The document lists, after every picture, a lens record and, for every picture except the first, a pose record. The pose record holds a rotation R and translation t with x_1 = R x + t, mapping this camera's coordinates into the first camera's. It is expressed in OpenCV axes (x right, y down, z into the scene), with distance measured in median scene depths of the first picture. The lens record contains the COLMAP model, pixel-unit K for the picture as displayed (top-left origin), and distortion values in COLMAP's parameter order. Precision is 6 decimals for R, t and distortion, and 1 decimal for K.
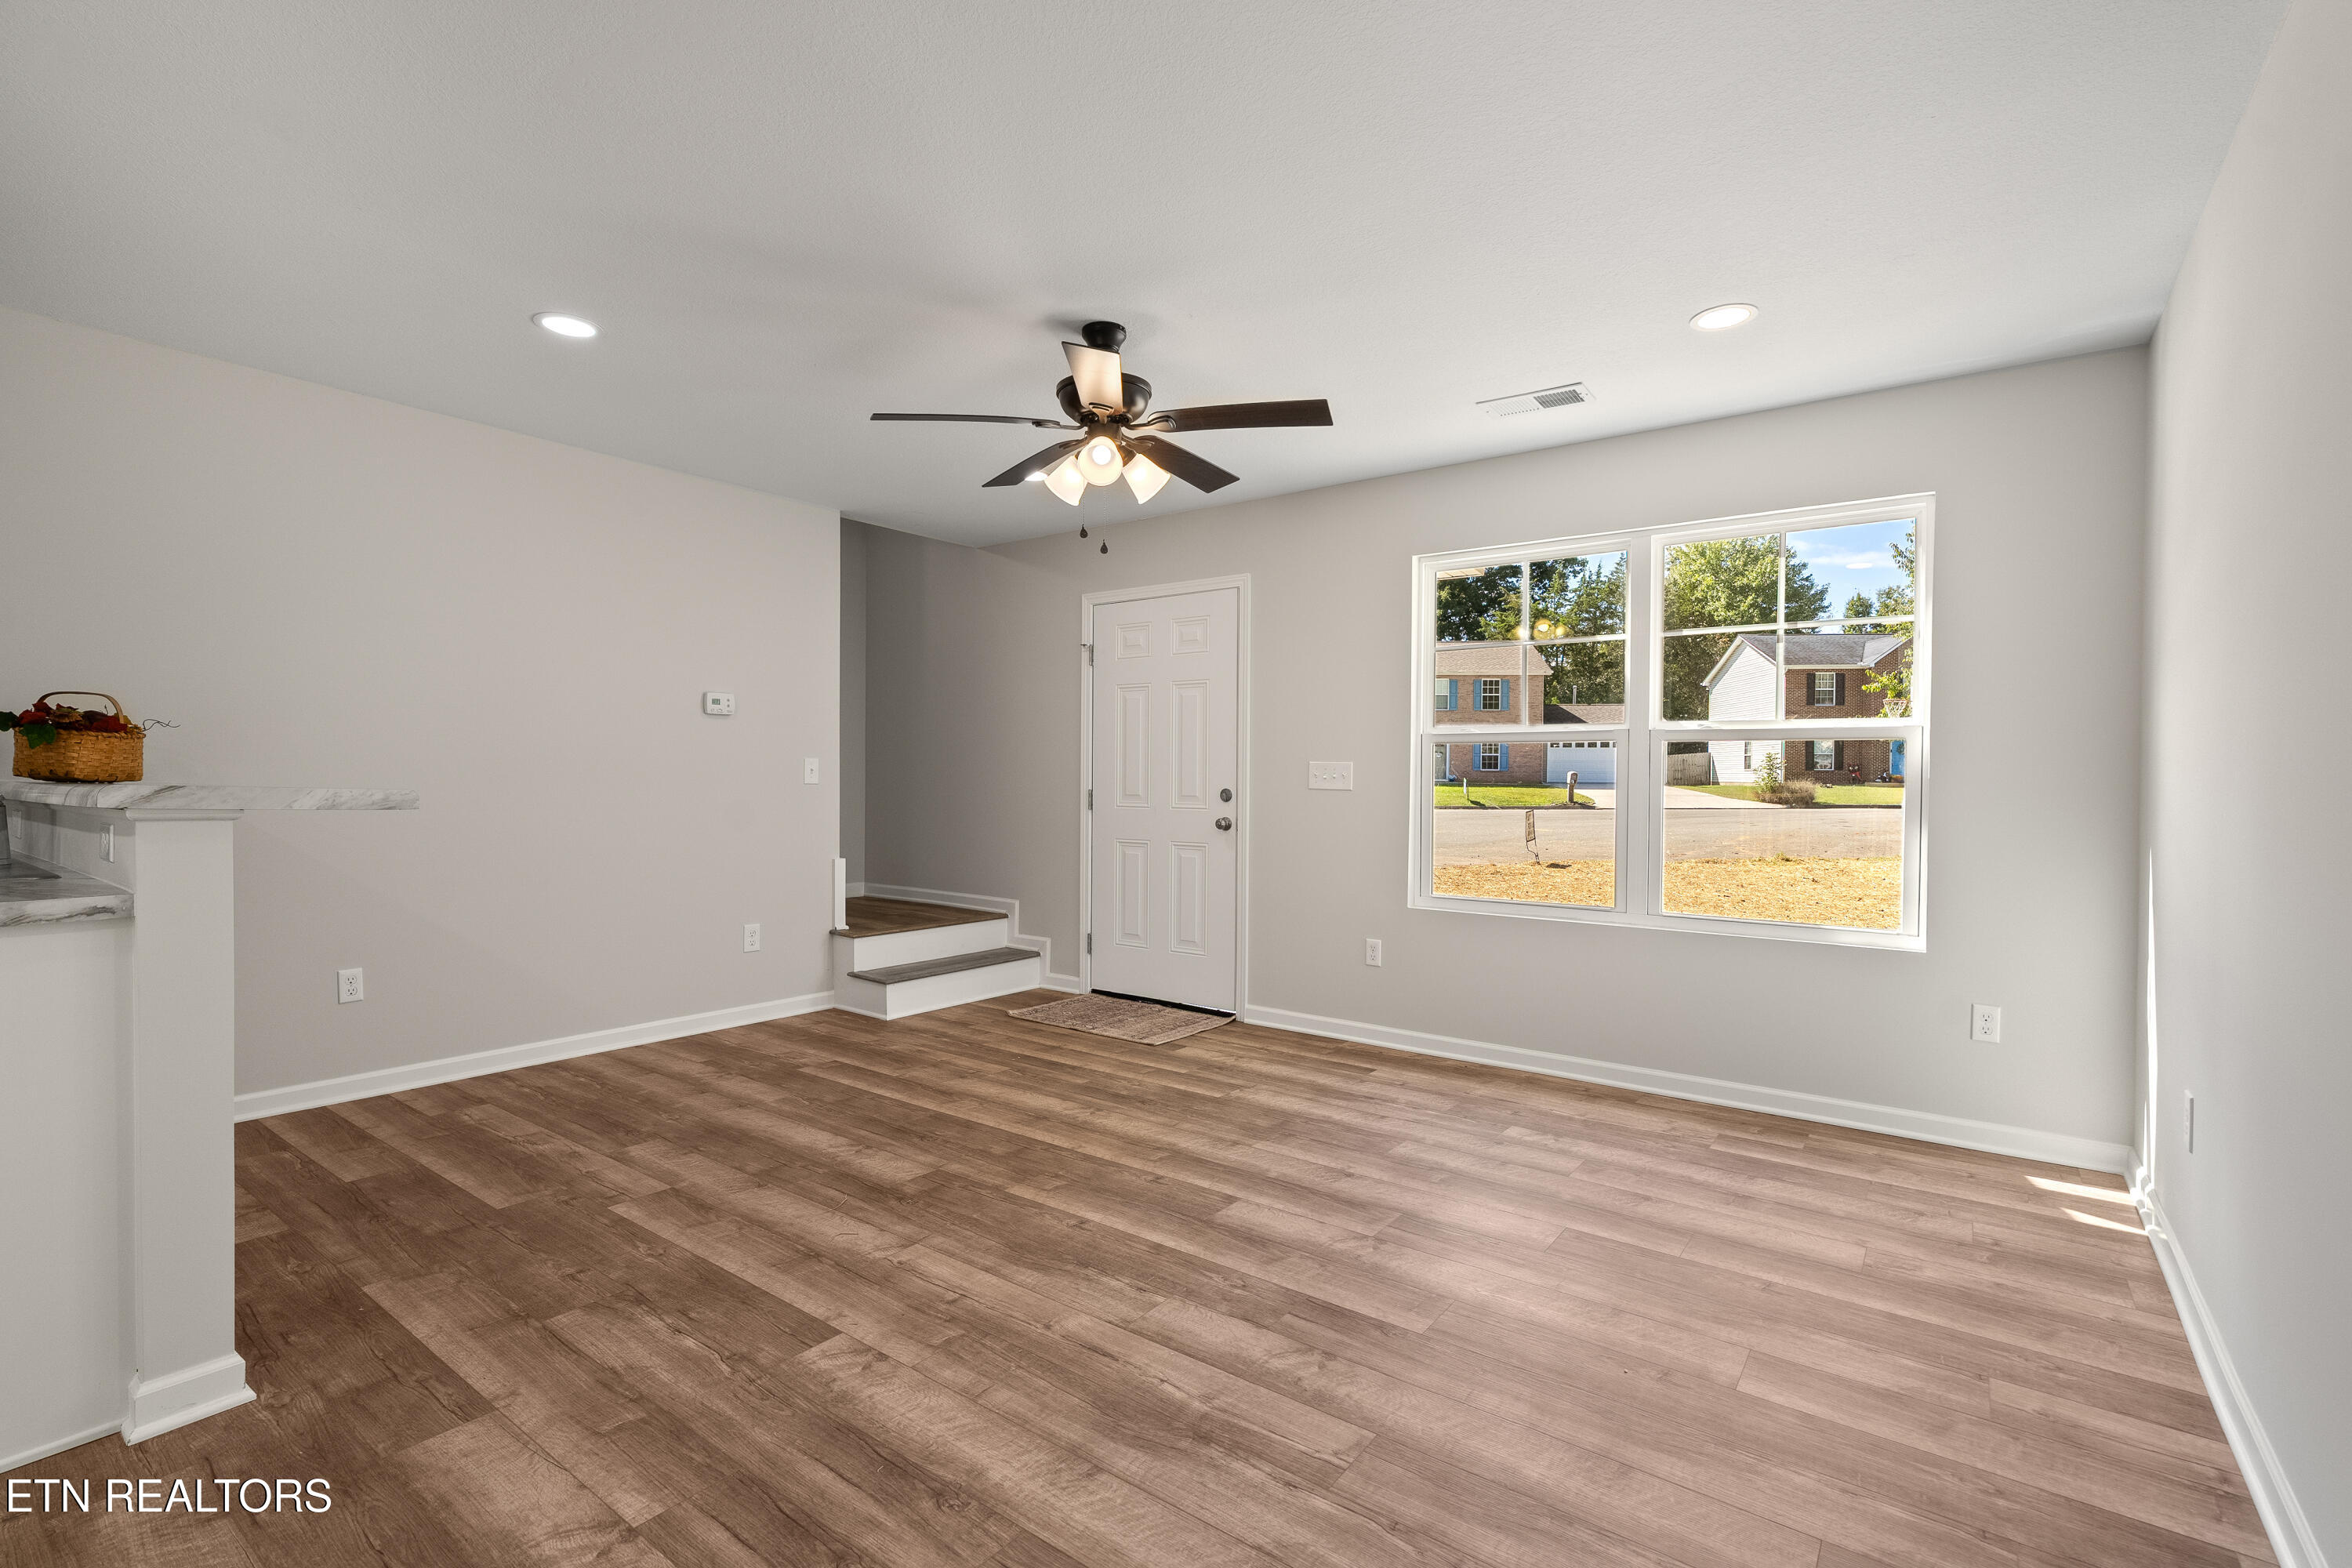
lens RADIAL K [[1064.4, 0, 1167.5], [0, 1064.4, 790.1], [0, 0, 1]] dist [-0.006861, 0.001082]
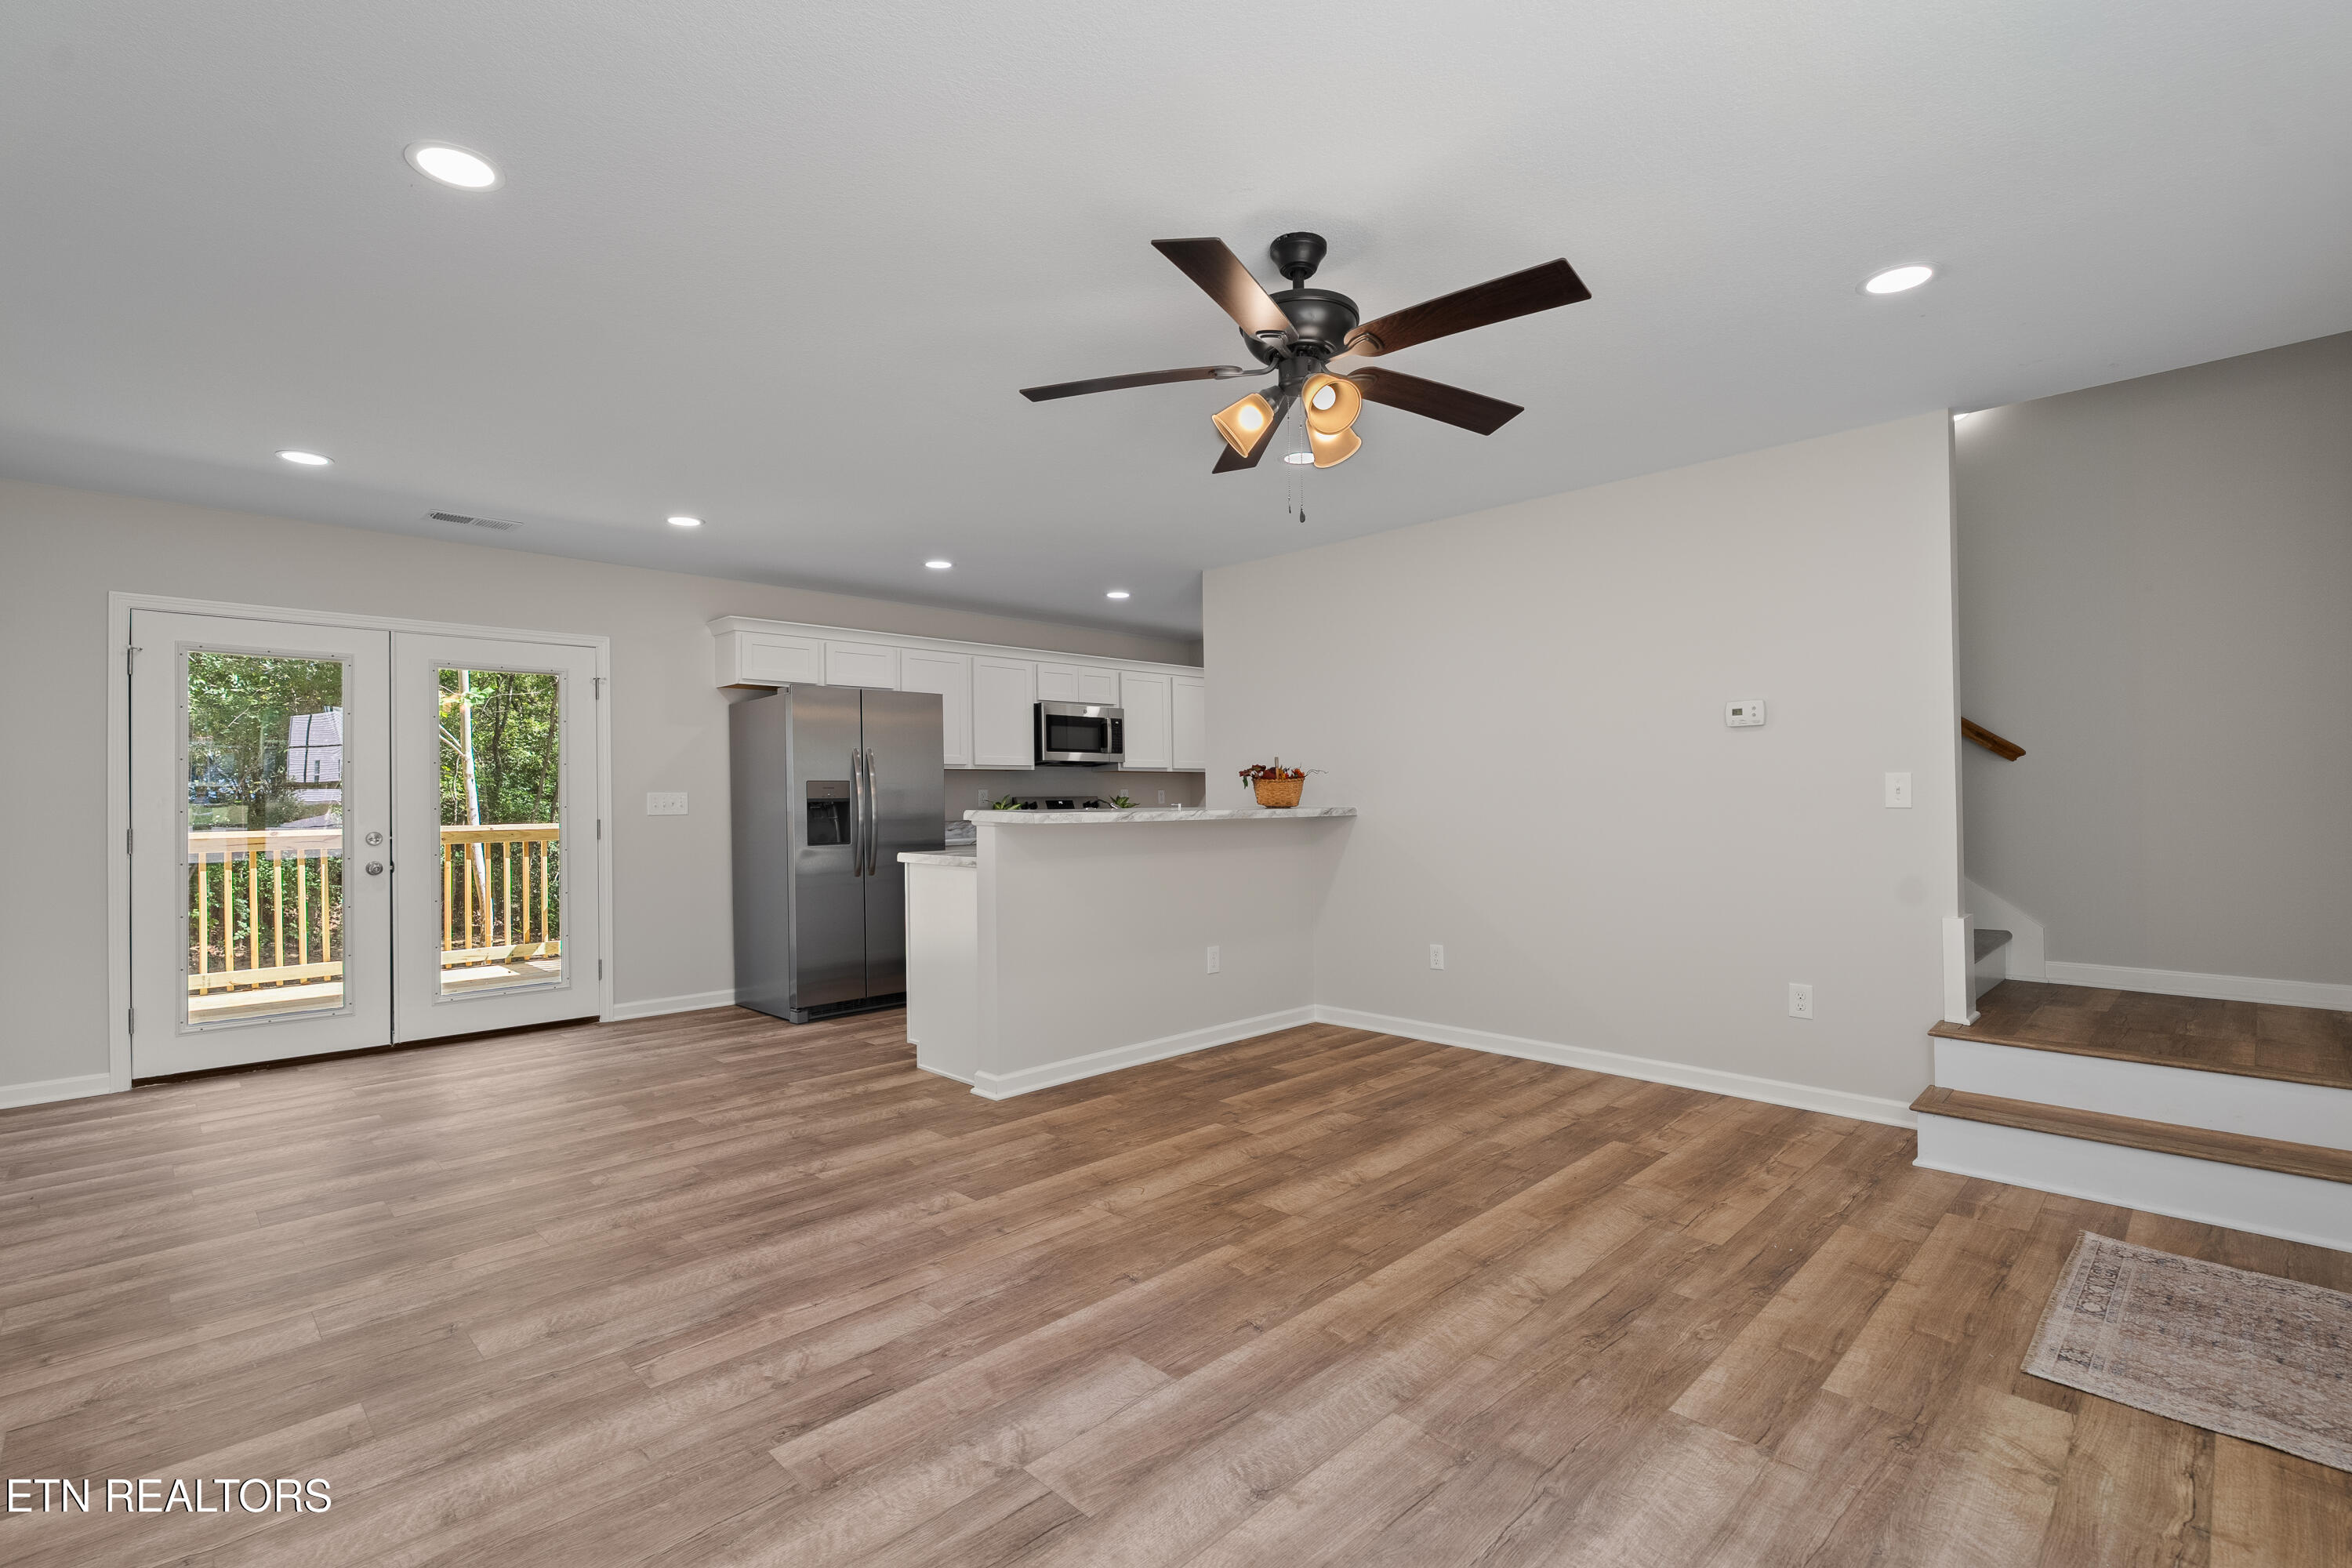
lens RADIAL K [[1064.4, 0, 1167.5], [0, 1064.4, 790.1], [0, 0, 1]] dist [-0.006861, 0.001082]
pose [[-0.147954, -0.014531, -0.988888, 0.759073], [-0.002671, 0.999894, -0.014293, -0.010650], [0.988991, 0.000526, -0.147977, 1.044544]]
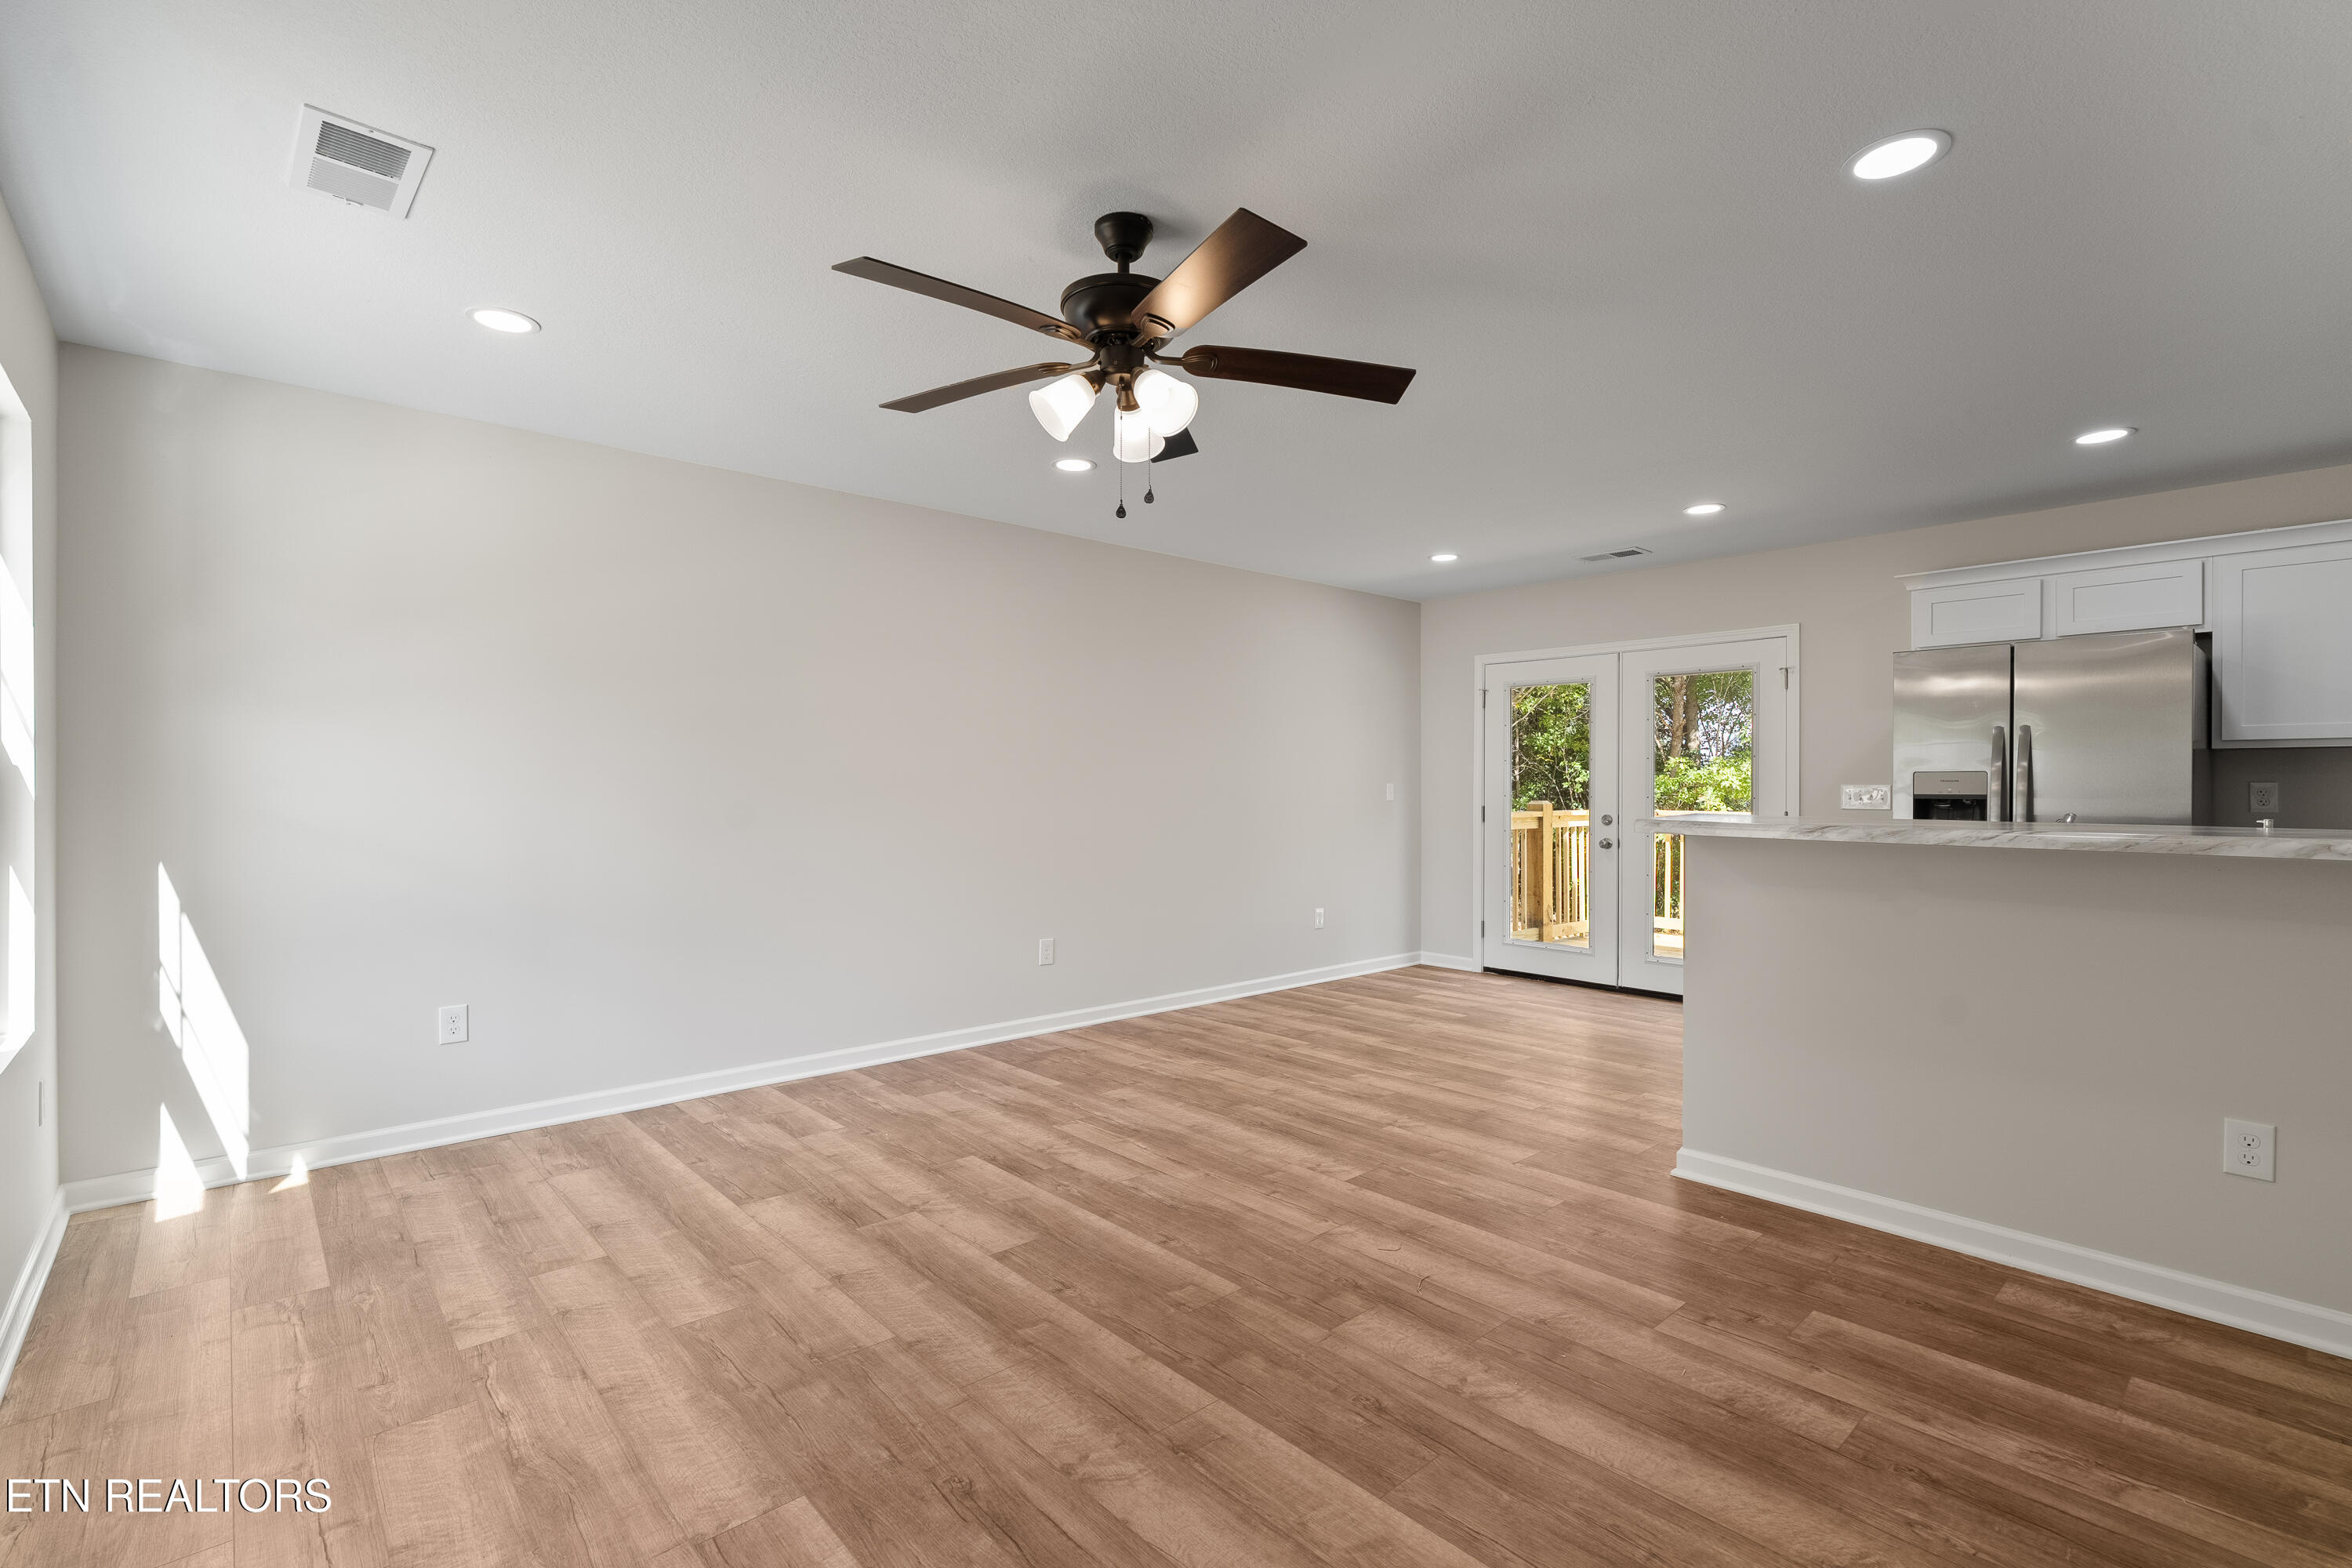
lens RADIAL K [[1064.4, 0, 1167.5], [0, 1064.4, 790.1], [0, 0, 1]] dist [-0.006861, 0.001082]
pose [[-0.980298, -0.012469, 0.197131, -0.250449], [-0.009124, 0.999799, 0.017870, -0.043191], [-0.197314, 0.015720, -0.980214, 1.786915]]
